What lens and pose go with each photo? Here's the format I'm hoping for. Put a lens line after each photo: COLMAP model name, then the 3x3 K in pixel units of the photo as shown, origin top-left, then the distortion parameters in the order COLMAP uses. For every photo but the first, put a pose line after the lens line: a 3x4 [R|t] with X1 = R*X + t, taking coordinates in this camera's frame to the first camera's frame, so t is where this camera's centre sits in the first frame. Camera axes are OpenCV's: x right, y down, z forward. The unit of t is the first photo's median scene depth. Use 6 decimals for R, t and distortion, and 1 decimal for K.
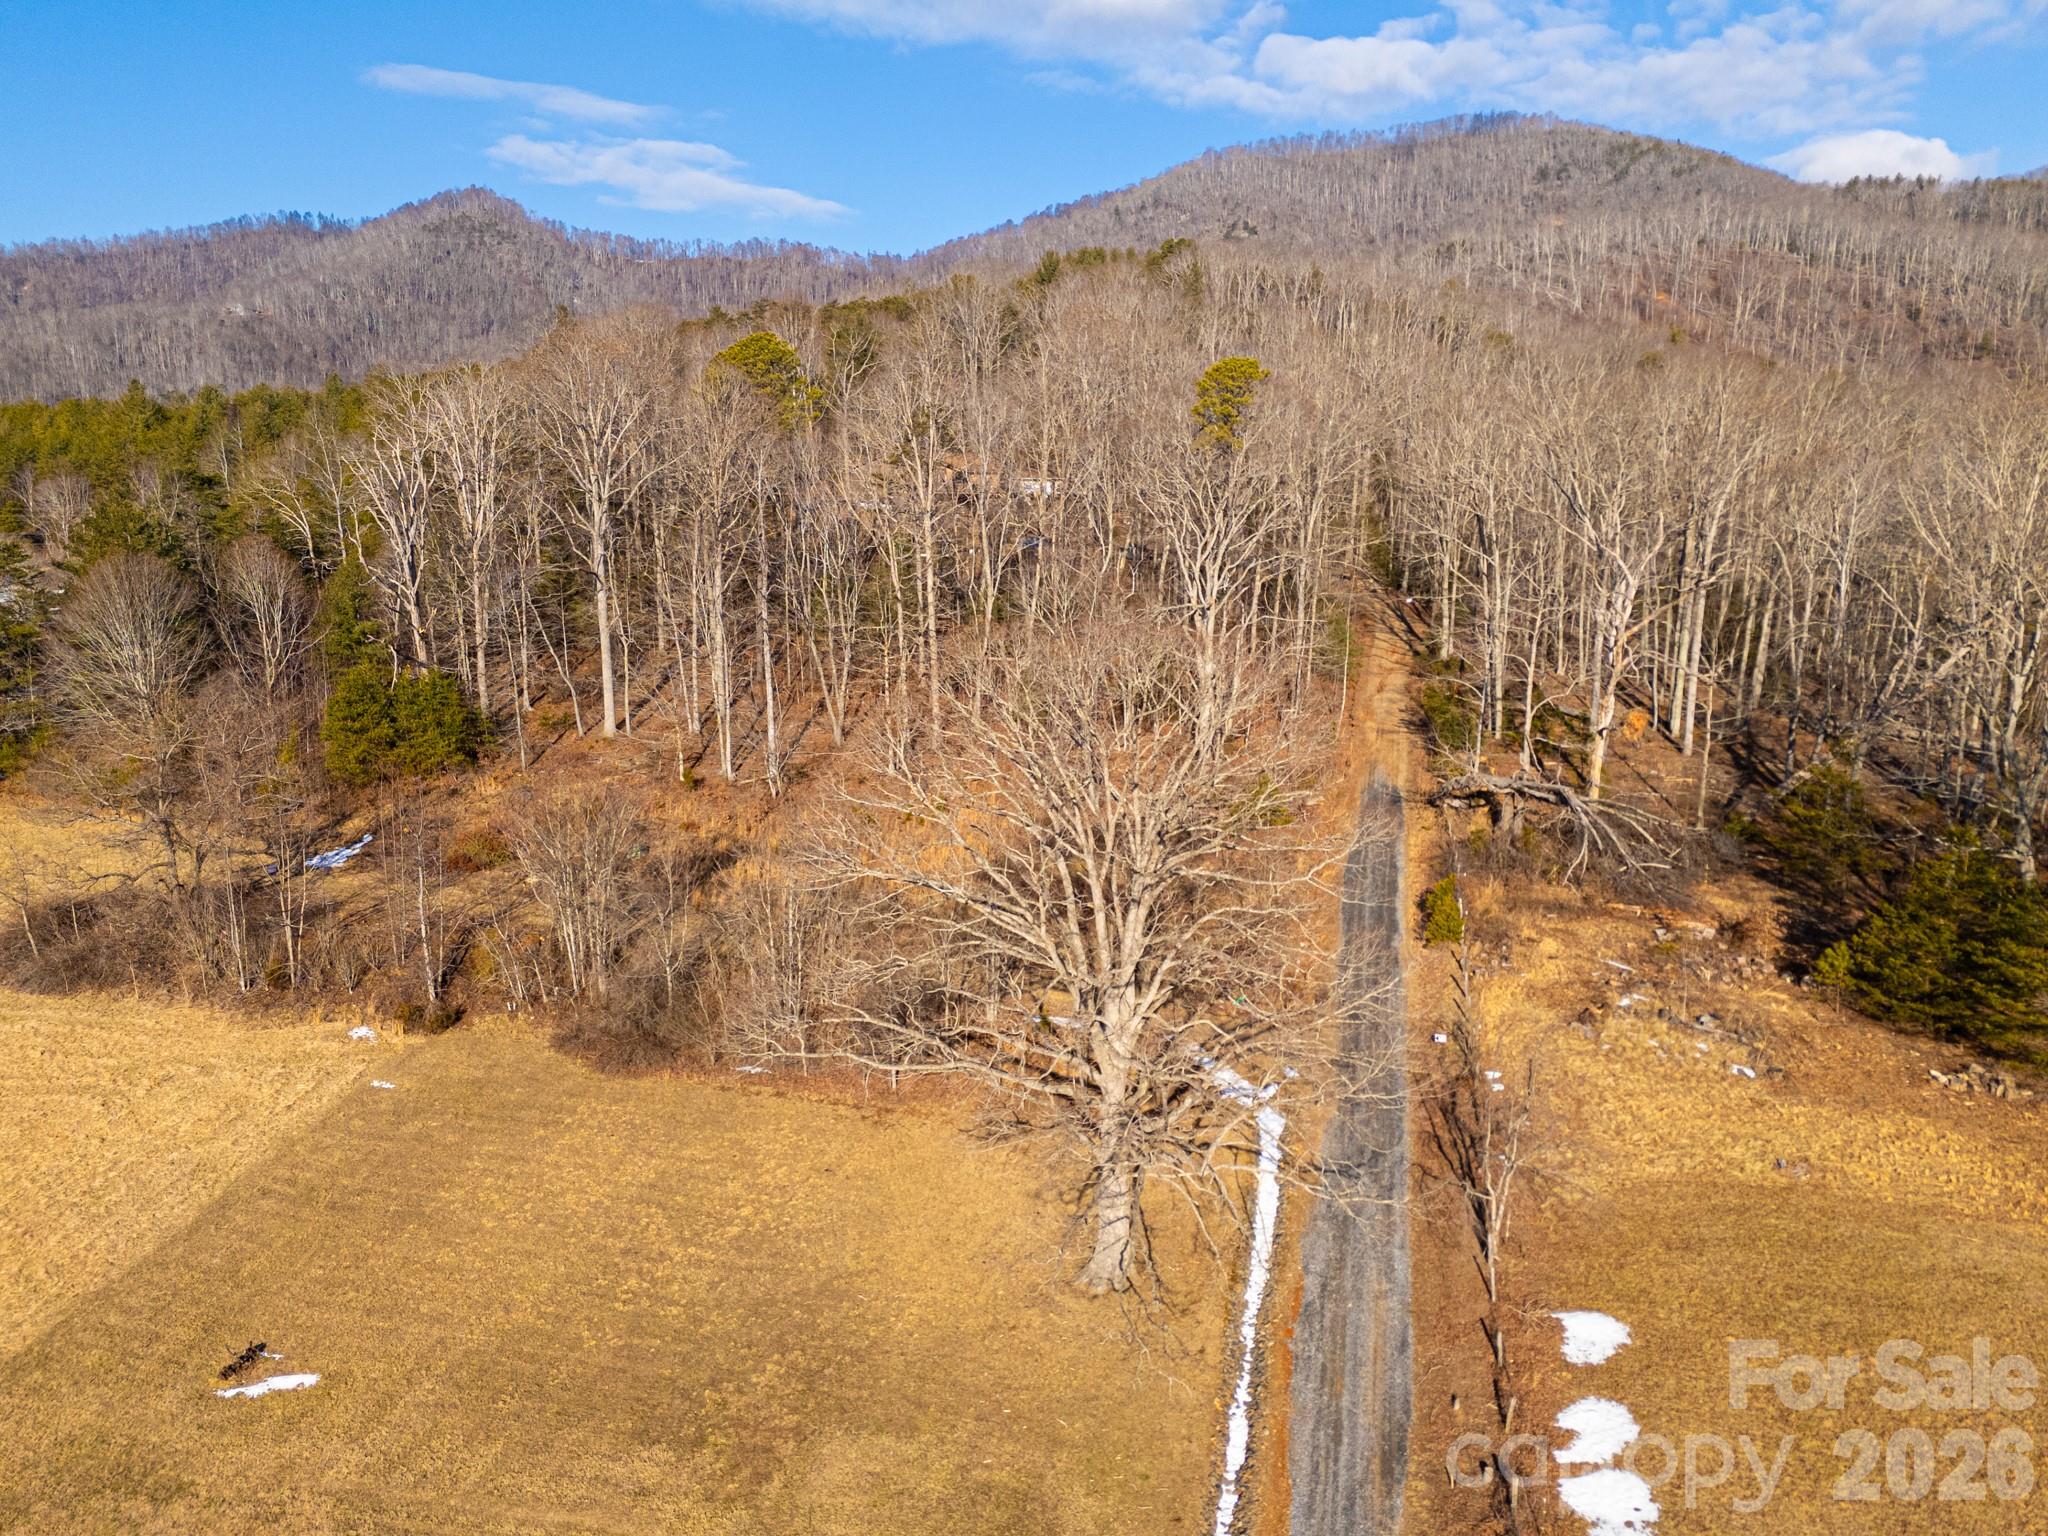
lens RADIAL K [[1496.4, 0, 1036.2], [0, 1496.4, 769.0], [0, 0, 1]] dist [0.082612, -0.071419]
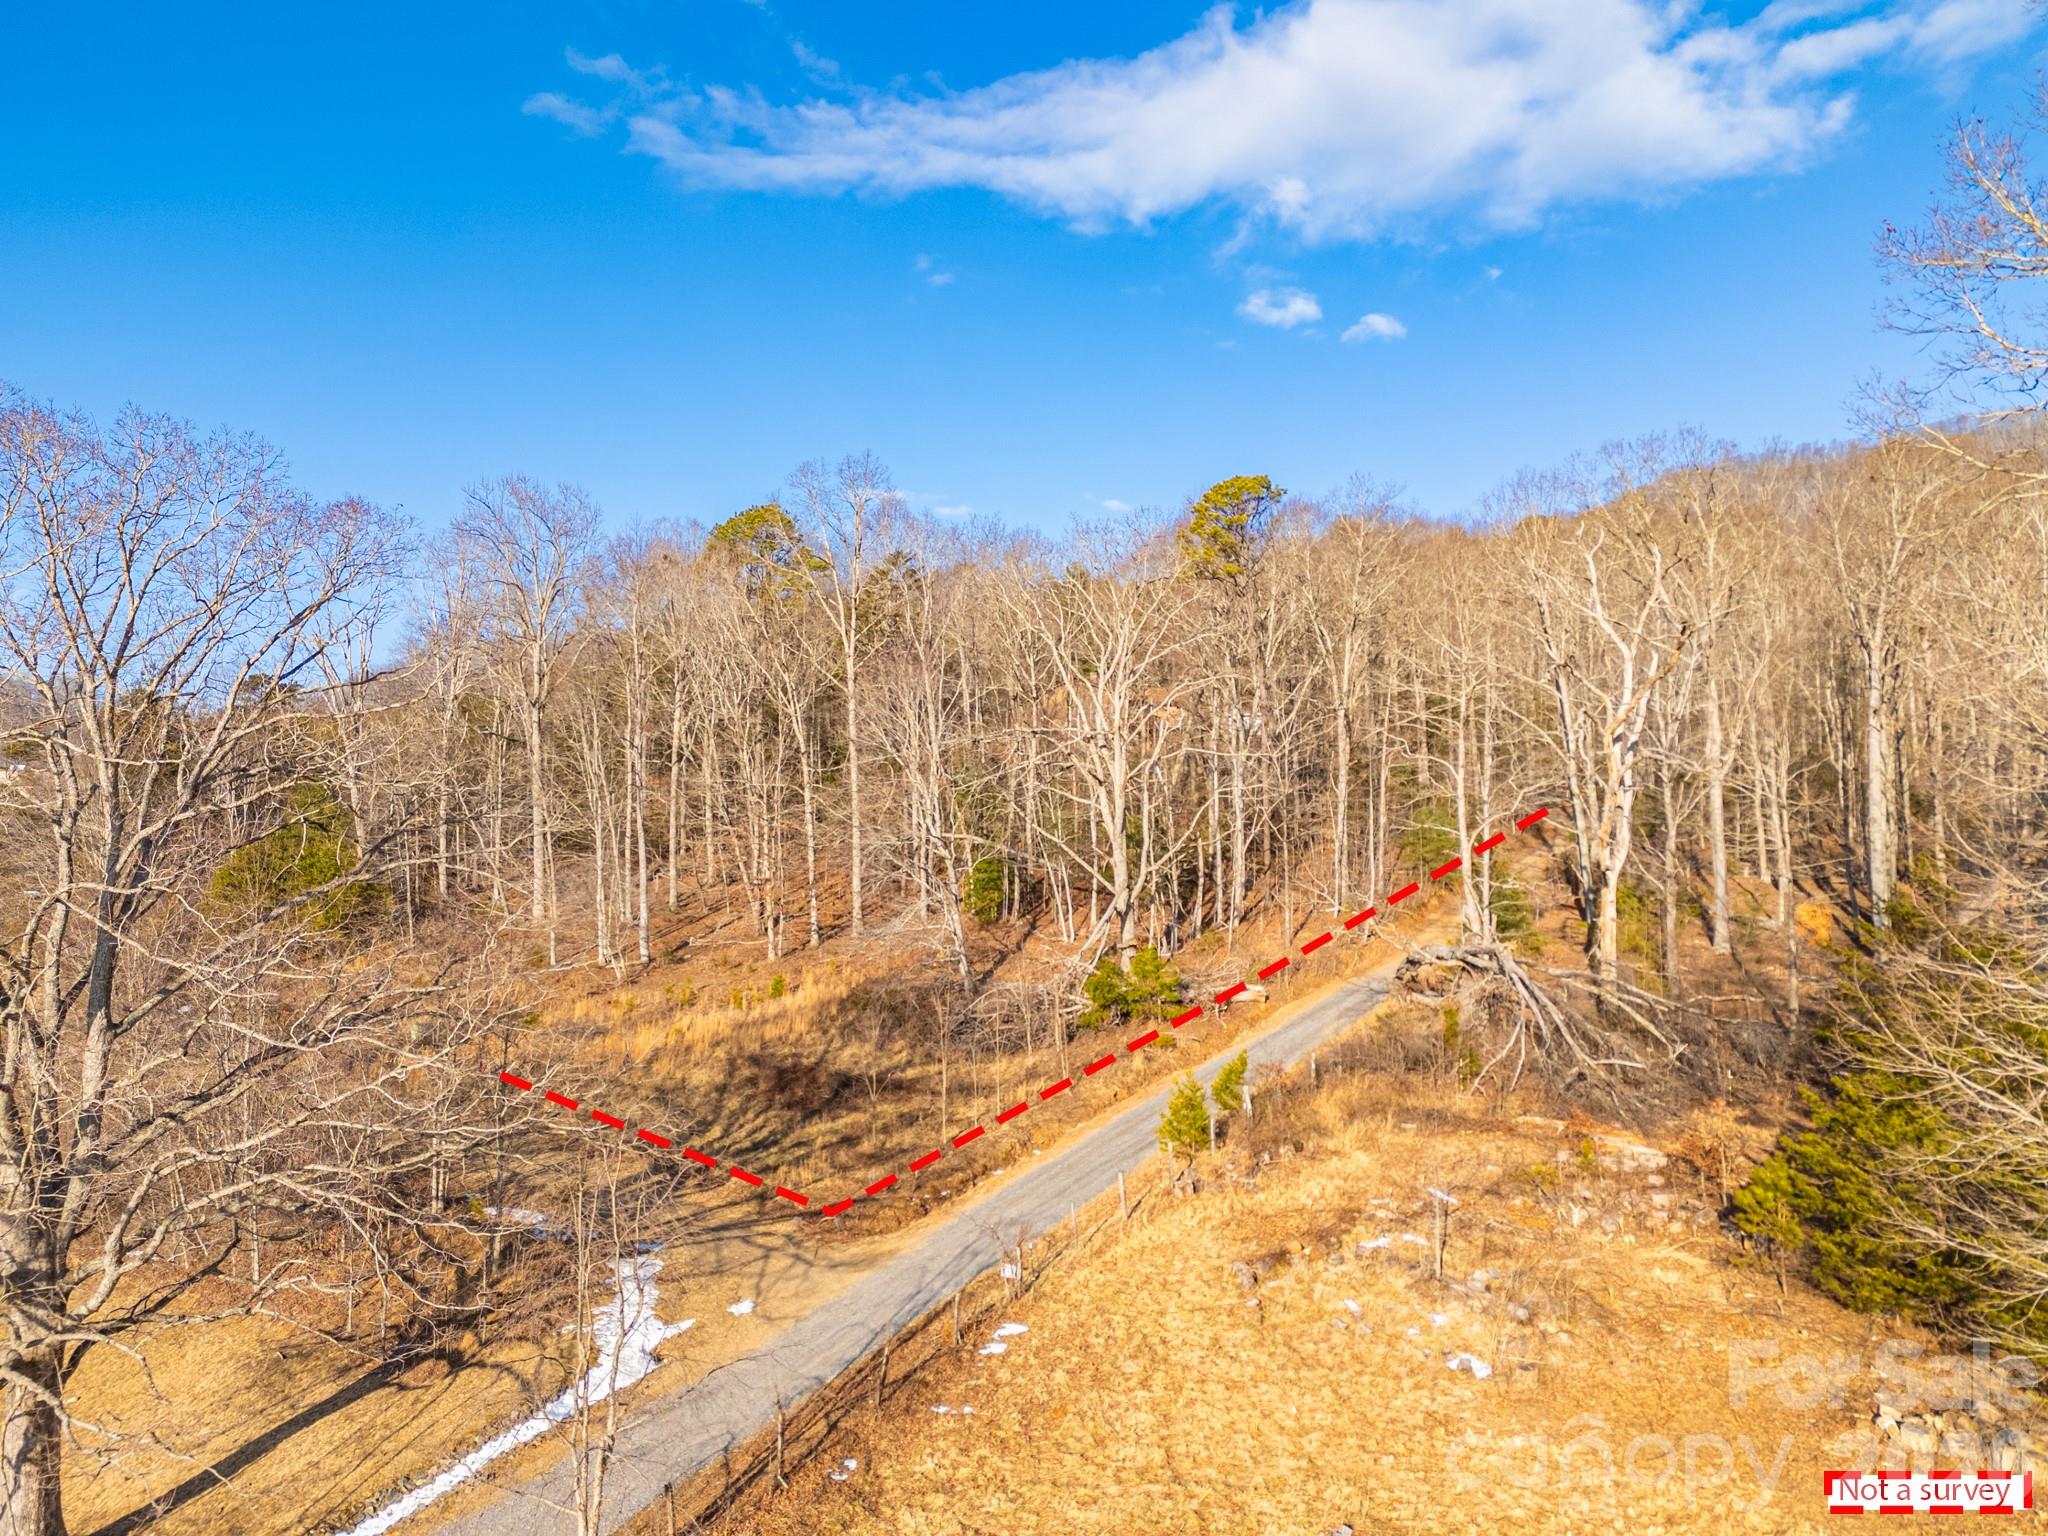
lens RADIAL K [[1496.4, 0, 1029.9], [0, 1496.4, 751.0], [0, 0, 1]] dist [0.082612, -0.071419]
pose [[0.951672, -0.023235, -0.306235, 0.295497], [-0.048865, 0.972975, -0.225680, 0.072388], [0.303203, 0.229737, 0.924818, 0.259537]]
